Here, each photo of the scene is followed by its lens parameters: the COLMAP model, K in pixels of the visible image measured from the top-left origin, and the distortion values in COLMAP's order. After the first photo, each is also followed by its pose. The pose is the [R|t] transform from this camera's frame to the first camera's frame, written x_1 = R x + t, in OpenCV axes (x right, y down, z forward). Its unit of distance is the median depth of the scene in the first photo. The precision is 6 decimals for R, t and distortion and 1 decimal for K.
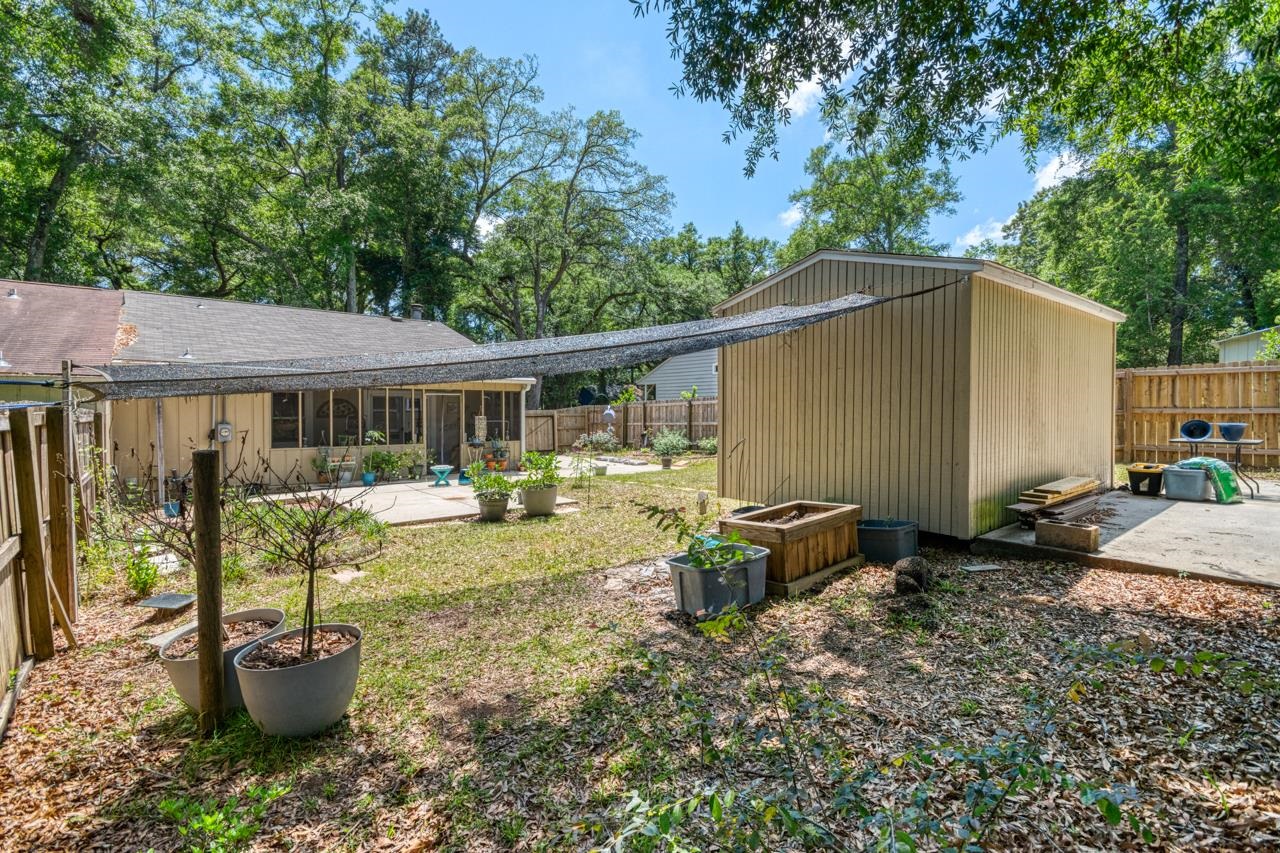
lens RADIAL K [[565.7, 0, 639.5], [0, 565.7, 425.6], [0, 0, 1]] dist [0.008475, -0.000120]
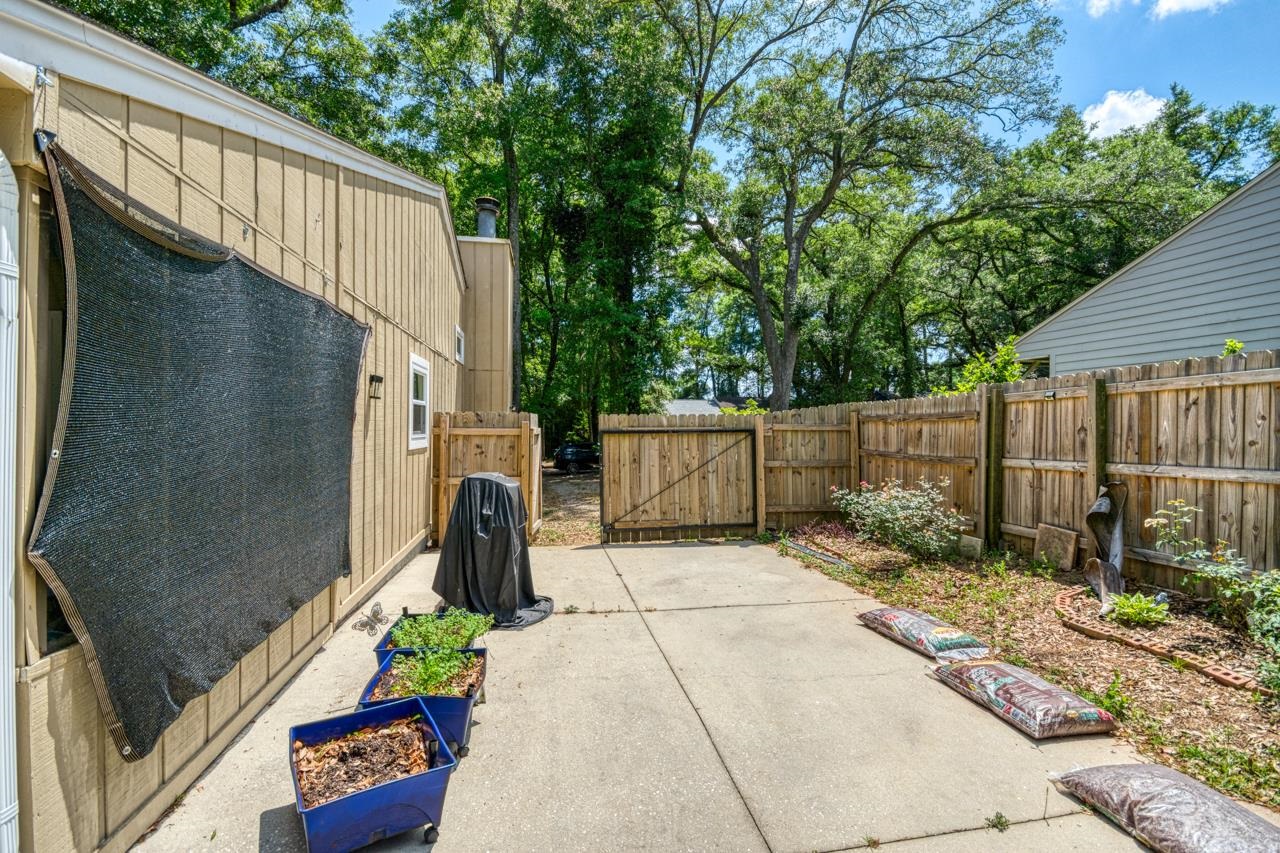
lens RADIAL K [[565.7, 0, 639.5], [0, 565.7, 425.6], [0, 0, 1]] dist [0.008475, -0.000120]
pose [[0.875383, 0.008506, -0.483355, -0.024798], [-0.018372, 0.999708, -0.015679, -0.007806], [0.483081, 0.022606, 0.875284, 0.383931]]
